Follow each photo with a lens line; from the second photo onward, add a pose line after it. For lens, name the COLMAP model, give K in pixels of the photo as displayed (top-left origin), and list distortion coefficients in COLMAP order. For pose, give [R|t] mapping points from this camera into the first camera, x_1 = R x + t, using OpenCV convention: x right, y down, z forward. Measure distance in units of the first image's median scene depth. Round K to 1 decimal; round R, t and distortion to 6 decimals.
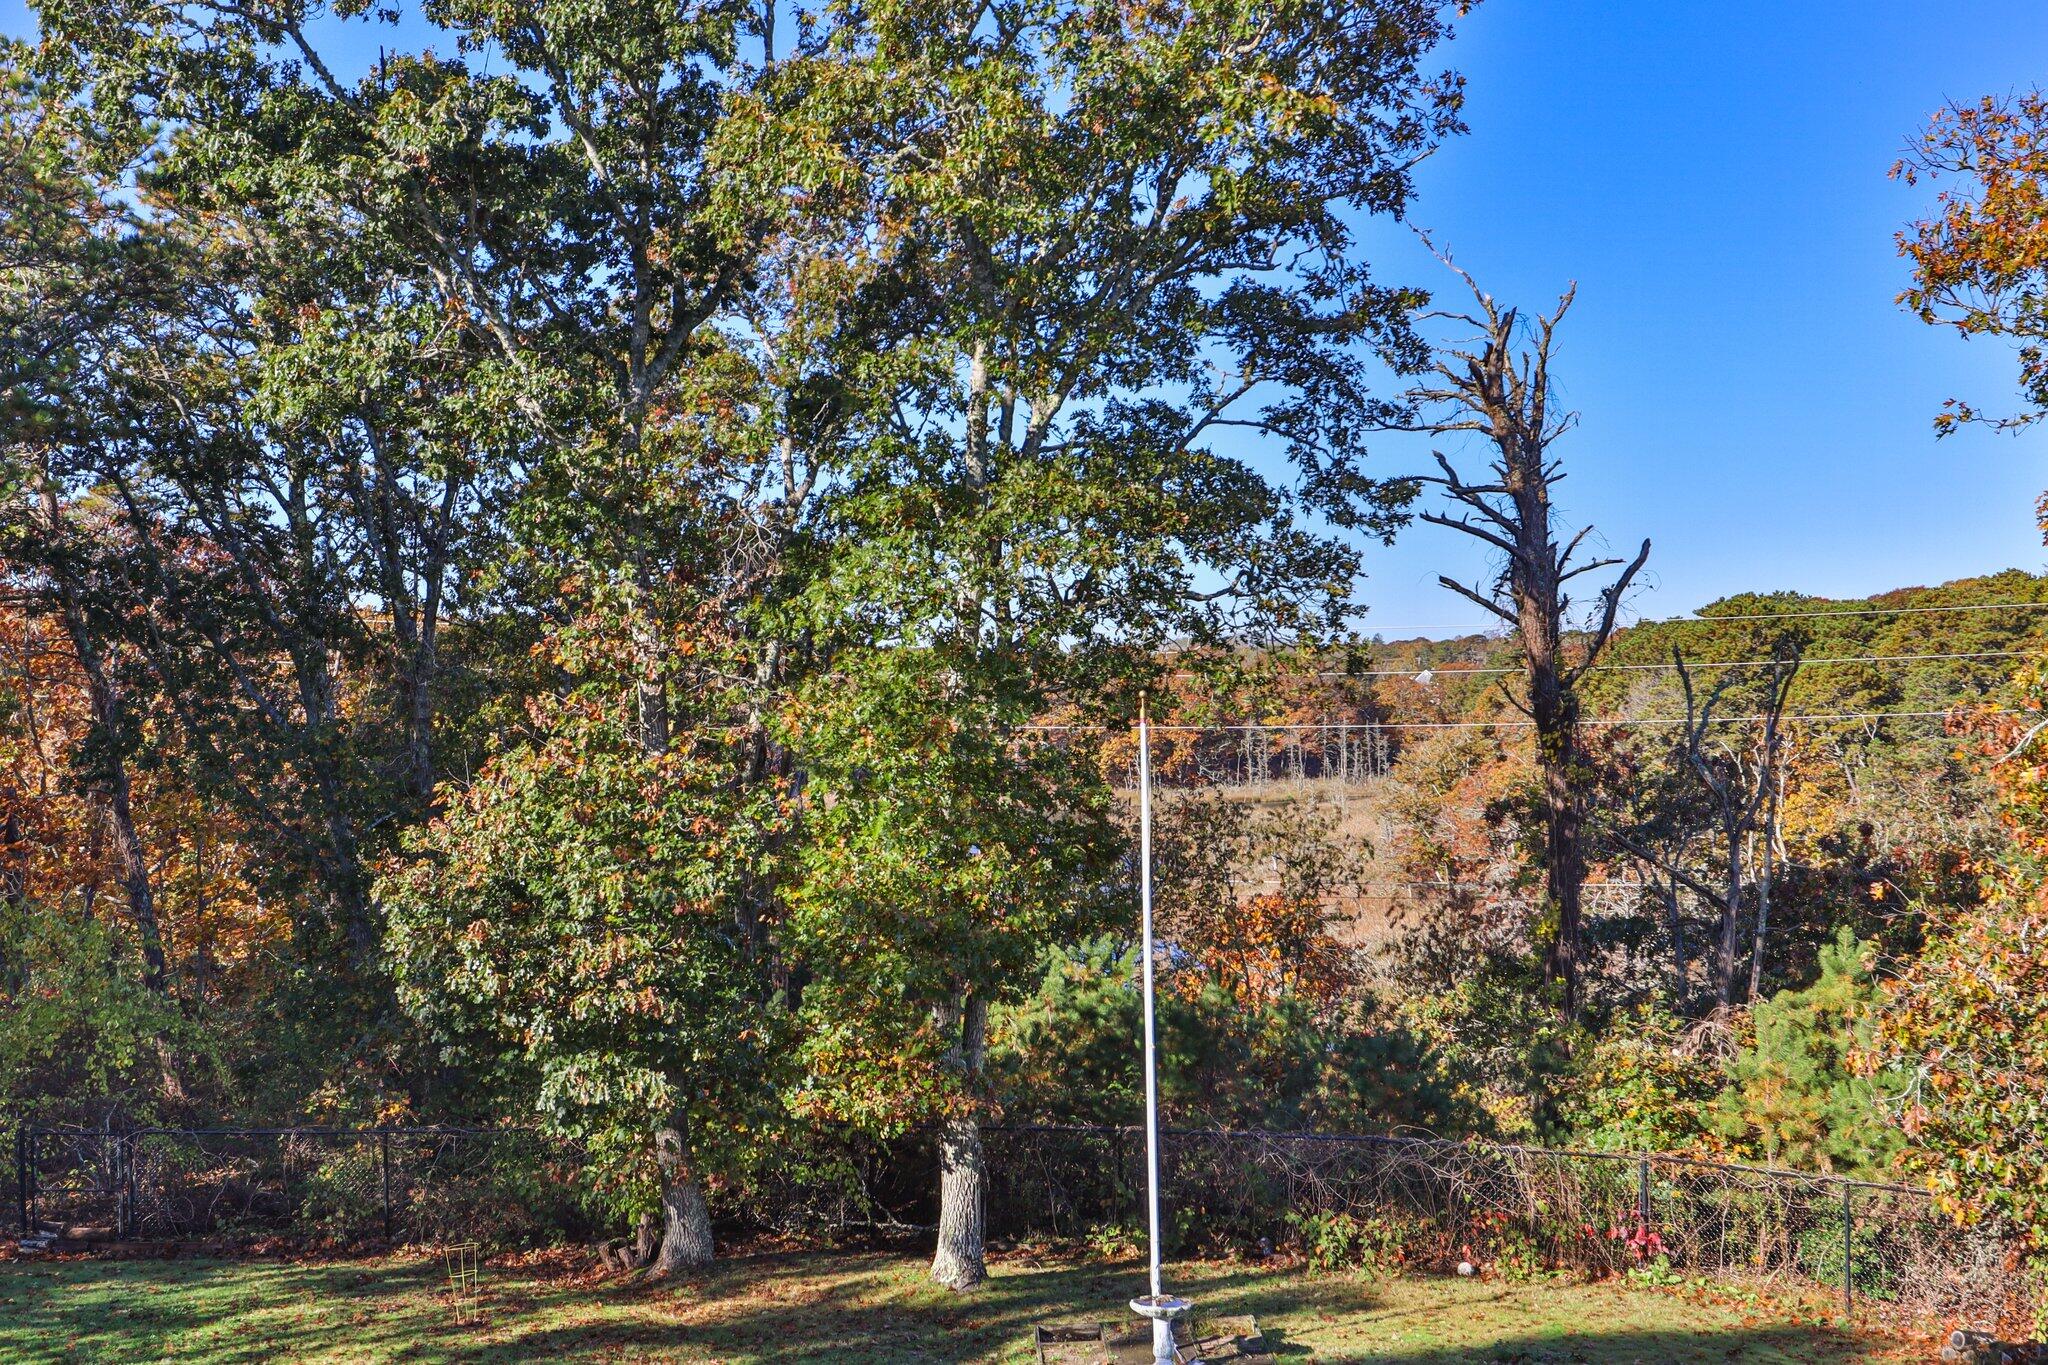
lens RADIAL K [[2240.4, 0, 1031.8], [0, 2240.4, 700.6], [0, 0, 1]] dist [0.018096, 0.000000]
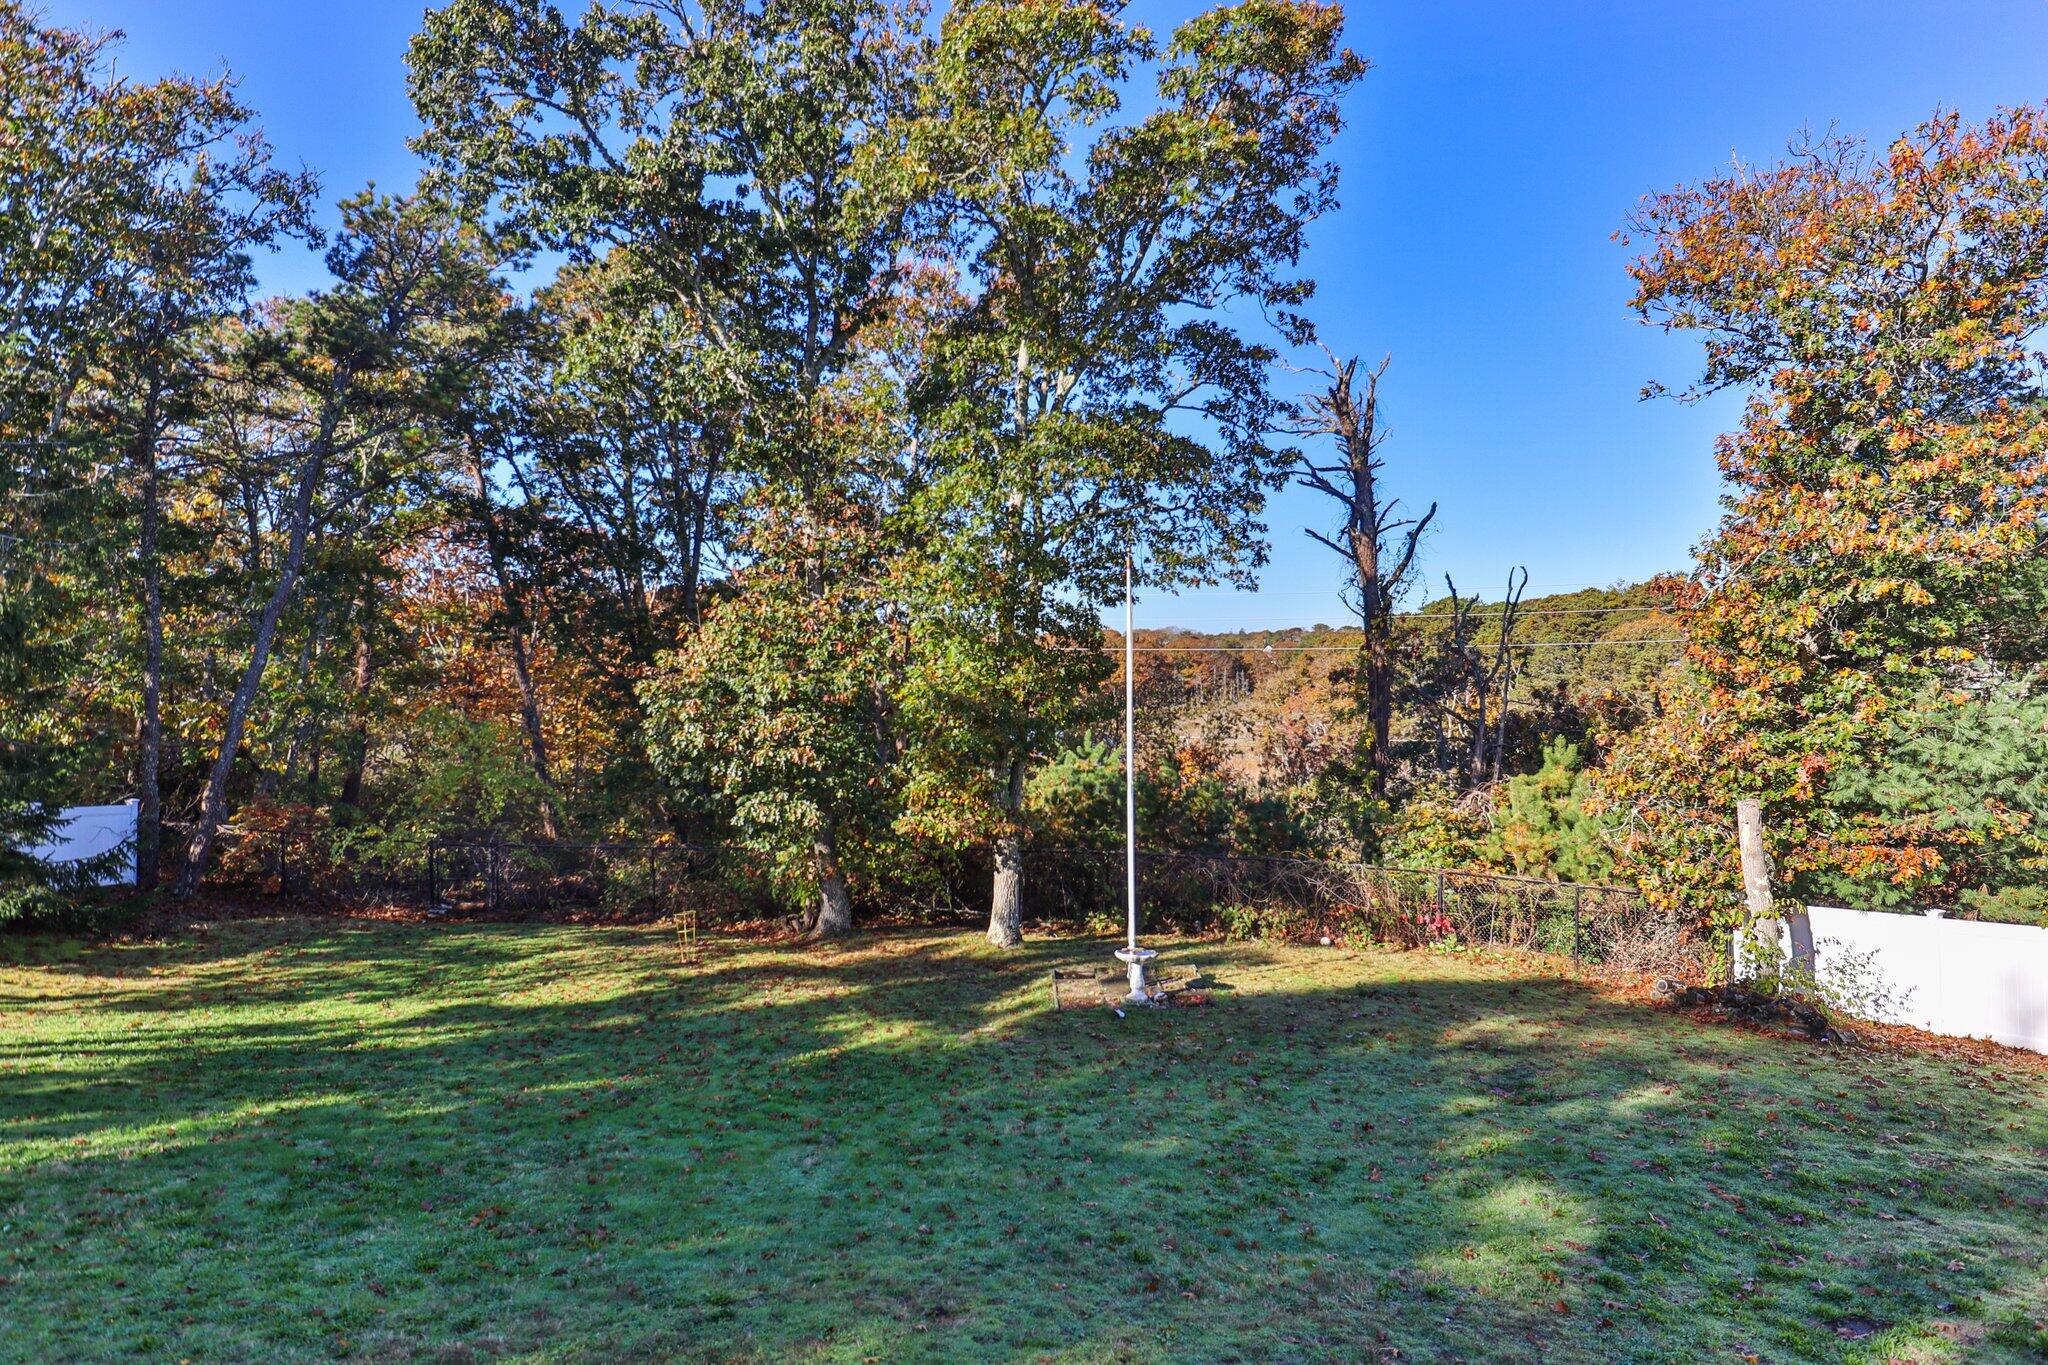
lens RADIAL K [[1190.2, 0, 1043.4], [0, 1190.2, 667.9], [0, 0, 1]] dist [-0.012902, 0.004174]
pose [[0.999820, 0.013684, -0.013146, 0.003051], [-0.013596, 0.999885, 0.006735, 0.059296], [0.013237, -0.006555, 0.999891, 0.166829]]
